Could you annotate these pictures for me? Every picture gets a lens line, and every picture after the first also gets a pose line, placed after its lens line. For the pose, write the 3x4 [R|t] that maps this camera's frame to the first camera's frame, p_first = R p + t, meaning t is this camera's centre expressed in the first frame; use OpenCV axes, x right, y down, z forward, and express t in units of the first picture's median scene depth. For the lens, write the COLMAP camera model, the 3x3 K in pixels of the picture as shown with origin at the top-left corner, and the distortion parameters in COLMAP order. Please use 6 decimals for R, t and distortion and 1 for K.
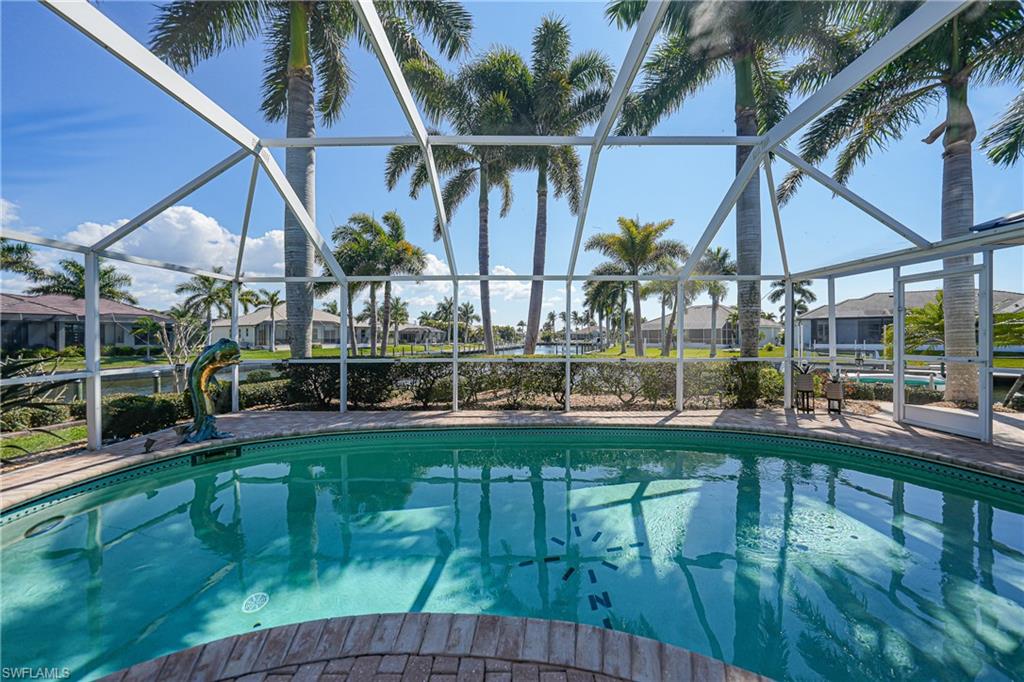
lens RADIAL K [[355.5, 0, 513.5], [0, 355.5, 343.3], [0, 0, 1]] dist [-0.022686, 0.000040]
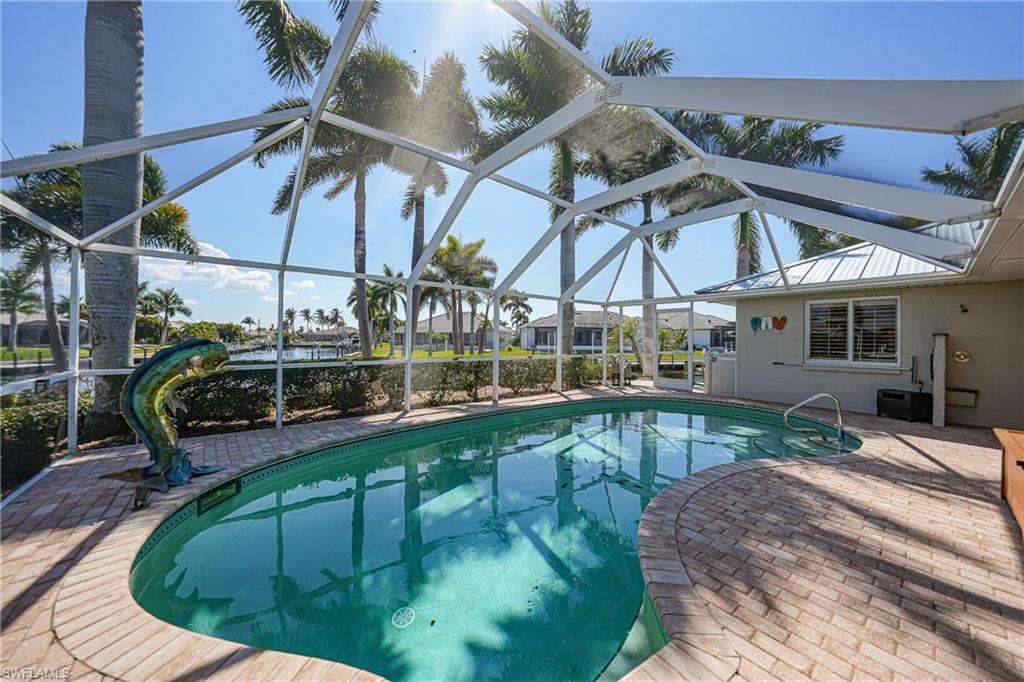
lens RADIAL K [[355.5, 0, 513.5], [0, 355.5, 343.3], [0, 0, 1]] dist [-0.022686, 0.000040]
pose [[0.773673, 0.003541, 0.633576, -0.206743], [-0.000254, 0.999986, -0.005278, 0.000406], [-0.633585, 0.003923, 0.773663, 0.005601]]
